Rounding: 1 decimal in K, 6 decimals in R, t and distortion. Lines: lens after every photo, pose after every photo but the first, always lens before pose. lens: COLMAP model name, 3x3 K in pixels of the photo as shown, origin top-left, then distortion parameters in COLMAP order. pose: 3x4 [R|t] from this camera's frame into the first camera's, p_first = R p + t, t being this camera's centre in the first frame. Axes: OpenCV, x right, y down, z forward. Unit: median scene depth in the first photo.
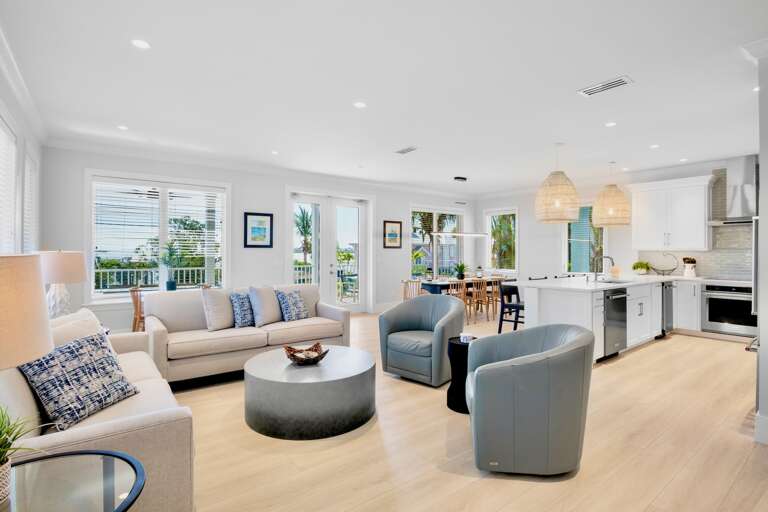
lens RADIAL K [[383.1, 0, 385.5], [0, 383.1, 248.6], [0, 0, 1]] dist [-0.009974, -0.000739]
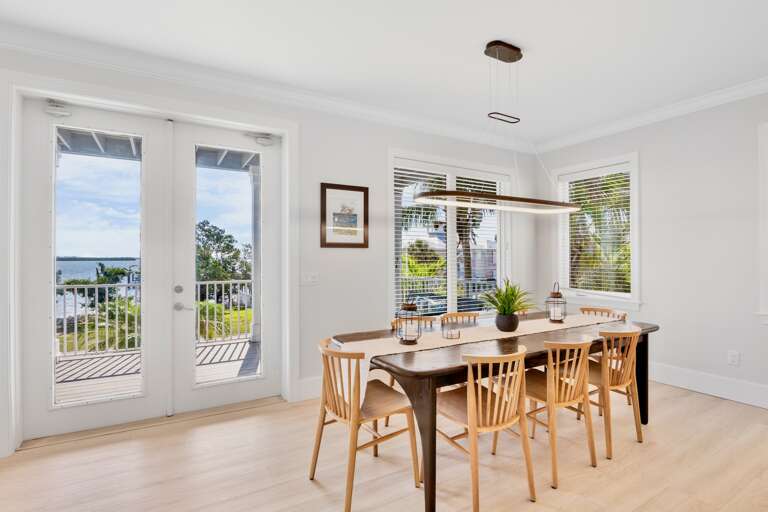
lens RADIAL K [[383.1, 0, 386.7], [0, 383.1, 256.3], [0, 0, 1]] dist [-0.009974, -0.000739]
pose [[0.994601, -0.003981, -0.103695, 0.111041], [0.004103, 0.999991, 0.000966, 0.008787], [0.103690, -0.001386, 0.994609, 0.570274]]
